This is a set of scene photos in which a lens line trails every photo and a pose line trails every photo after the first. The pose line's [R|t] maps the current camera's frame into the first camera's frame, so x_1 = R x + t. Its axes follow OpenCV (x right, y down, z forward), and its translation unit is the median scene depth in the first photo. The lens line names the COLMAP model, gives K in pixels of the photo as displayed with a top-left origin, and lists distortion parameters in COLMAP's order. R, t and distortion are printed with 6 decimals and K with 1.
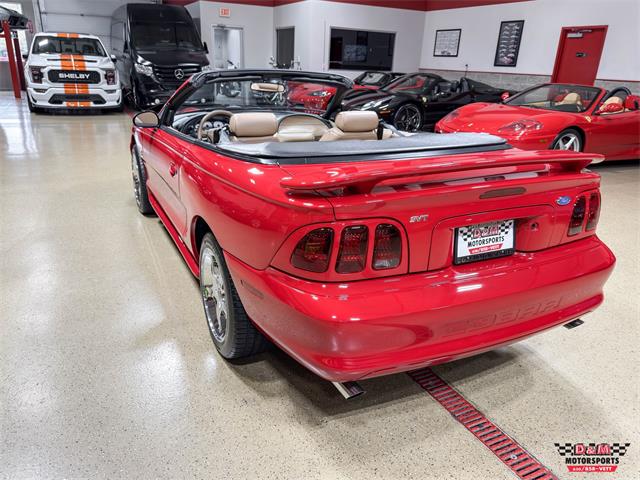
lens RADIAL K [[480.5, 0, 310.6], [0, 480.5, 251.0], [0, 0, 1]] dist [0.004411, -0.003133]
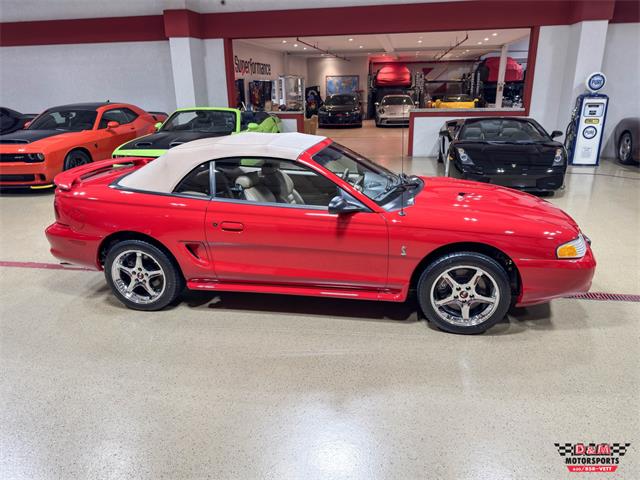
lens RADIAL K [[456.6, 0, 316.2], [0, 456.6, 241.3], [0, 0, 1]] dist [-0.000027, -0.005856]
pose [[-0.585155, 0.231925, -0.777048, 0.288314], [-0.300703, 0.827855, 0.473533, -0.231795], [0.753107, 0.510751, -0.414683, 0.522056]]
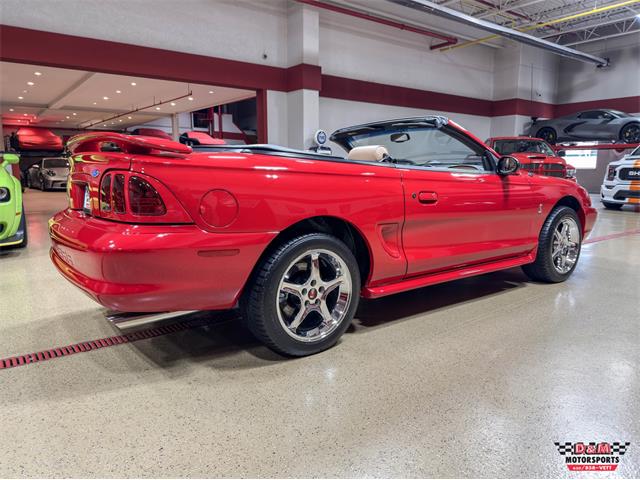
lens RADIAL K [[452.5, 0, 315.8], [0, 452.5, 238.3], [0, 0, 1]] dist [0.034241, -0.048983]
pose [[0.192825, 0.110385, -0.975004, 0.302581], [-0.357905, 0.933107, 0.034859, -0.033007], [0.913632, 0.342237, 0.219434, 0.231944]]
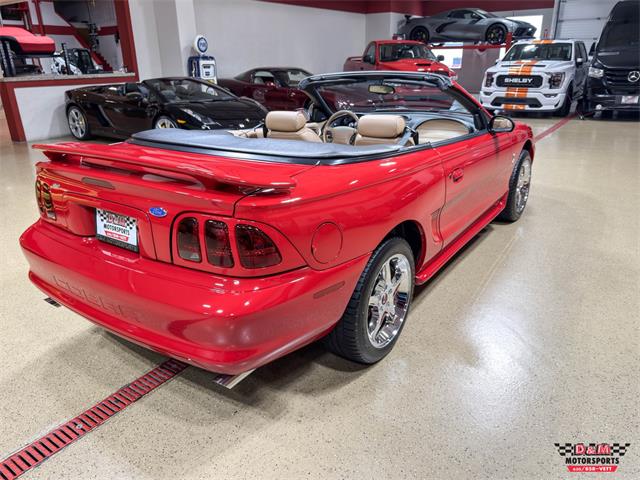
lens RADIAL K [[471.3, 0, 321.4], [0, 471.3, 240.0], [0, 0, 1]] dist [-0.007088, -0.006455]
pose [[0.490900, 0.267623, -0.829093, 0.255033], [-0.286806, 0.948247, 0.136270, -0.047128], [0.822654, 0.170894, 0.542251, 0.141554]]
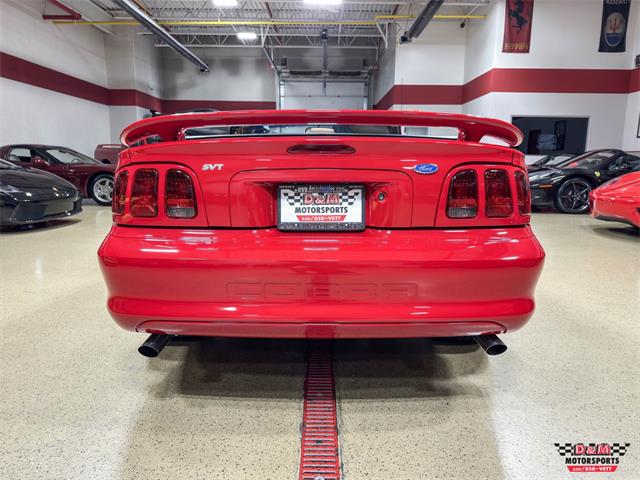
lens RADIAL K [[461.7, 0, 322.8], [0, 461.7, 230.3], [0, 0, 1]] dist [0.008297, -0.007196]
pose [[0.899046, 0.033695, -0.436555, 0.130347], [-0.138750, 0.967575, -0.211064, 0.034860], [0.415288, 0.250328, 0.874570, 0.043997]]
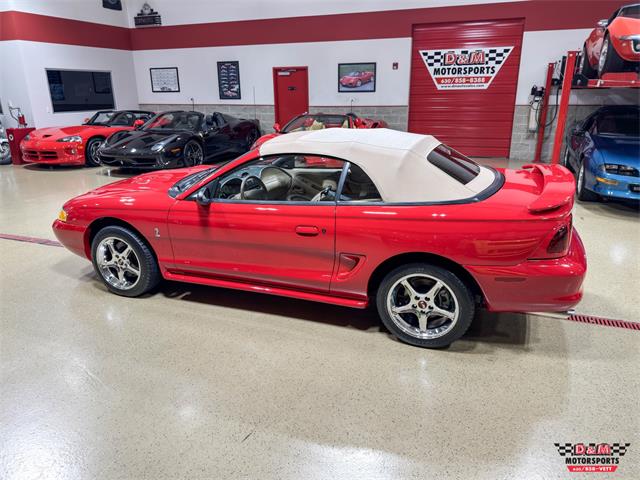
lens RADIAL K [[473.1, 0, 311.4], [0, 473.1, 244.6], [0, 0, 1]] dist [-0.001428, -0.002564]
pose [[0.732625, -0.255640, 0.630800, -0.272335], [0.283549, 0.957167, 0.058584, -0.054739], [-0.618757, 0.135942, 0.773731, 0.029848]]
